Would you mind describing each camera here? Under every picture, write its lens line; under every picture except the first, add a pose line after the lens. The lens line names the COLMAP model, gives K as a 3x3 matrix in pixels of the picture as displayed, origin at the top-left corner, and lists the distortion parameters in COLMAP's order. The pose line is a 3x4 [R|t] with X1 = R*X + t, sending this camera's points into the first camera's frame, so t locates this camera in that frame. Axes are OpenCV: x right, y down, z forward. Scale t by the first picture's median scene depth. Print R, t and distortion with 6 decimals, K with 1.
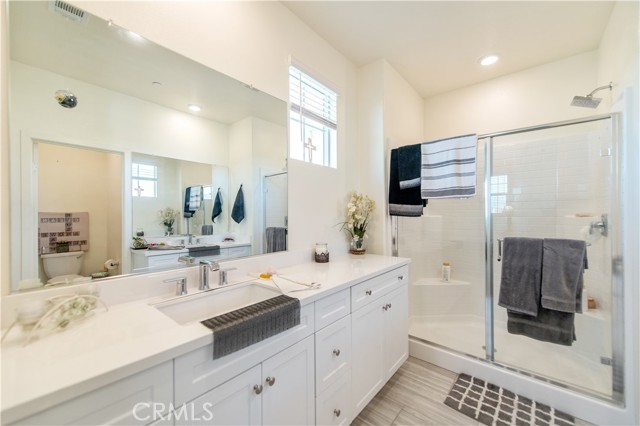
lens RADIAL K [[250.9, 0, 318.8], [0, 250.9, 215.6], [0, 0, 1]] dist [0.005352, -0.000994]
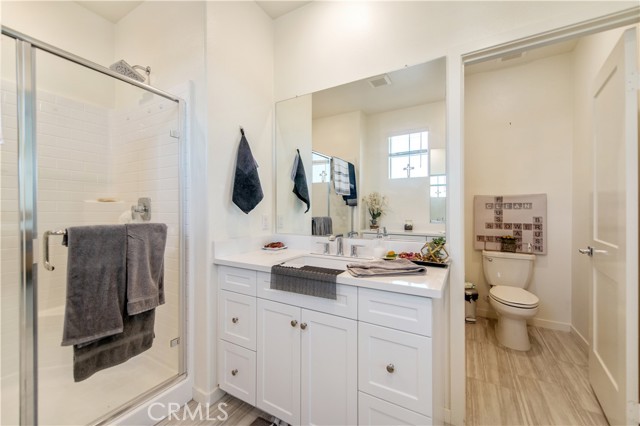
lens RADIAL K [[250.9, 0, 320.6], [0, 250.9, 210.7], [0, 0, 1]] dist [0.005352, -0.000994]
pose [[-0.179939, 0.003679, 0.983671, 0.044957], [-0.000501, 0.999993, -0.003832, 0.052683], [-0.983678, -0.001182, -0.179936, 0.562609]]
